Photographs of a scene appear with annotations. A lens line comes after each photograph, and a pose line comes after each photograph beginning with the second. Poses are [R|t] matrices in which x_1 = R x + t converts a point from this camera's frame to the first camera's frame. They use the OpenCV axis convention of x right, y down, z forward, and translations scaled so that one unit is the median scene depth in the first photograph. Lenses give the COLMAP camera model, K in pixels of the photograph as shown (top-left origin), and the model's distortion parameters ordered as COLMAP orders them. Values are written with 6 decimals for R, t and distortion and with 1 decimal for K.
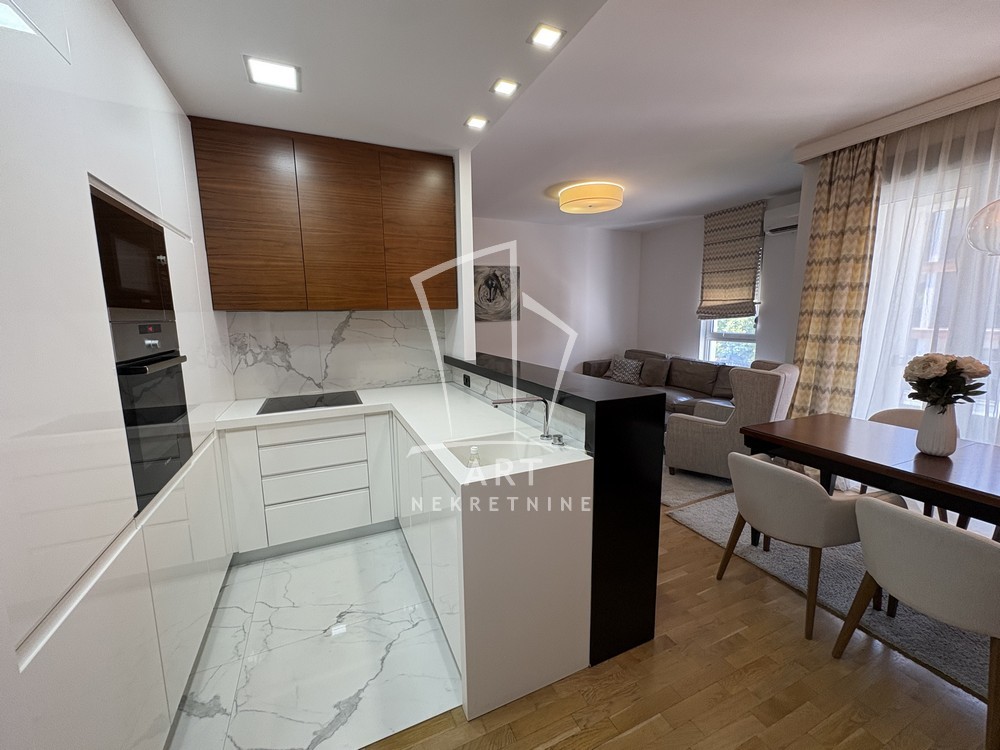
lens RADIAL K [[416.4, 0, 523.6], [0, 416.4, 388.2], [0, 0, 1]] dist [0.000347, 0.000040]
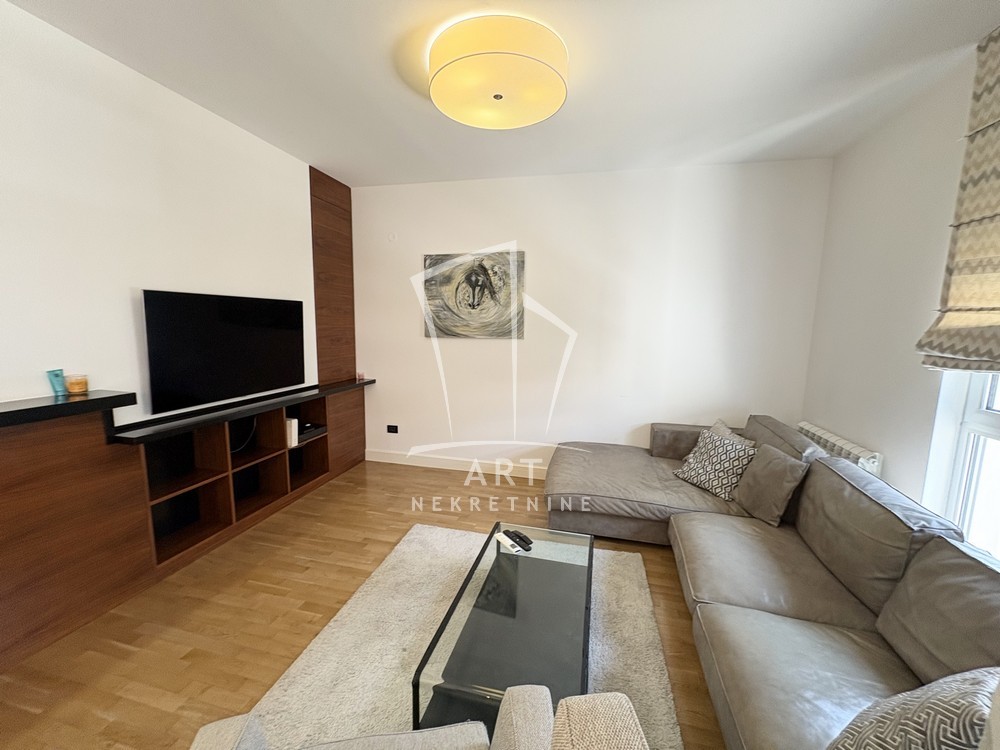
lens RADIAL K [[407.4, 0, 504.2], [0, 407.4, 376.2], [0, 0, 1]] dist [0.000202, 0.000377]
pose [[0.779945, 0.111188, -0.615892, 0.363837], [-0.139315, 0.990245, 0.002346, -0.112485], [0.610145, 0.083973, 0.787827, 0.544360]]
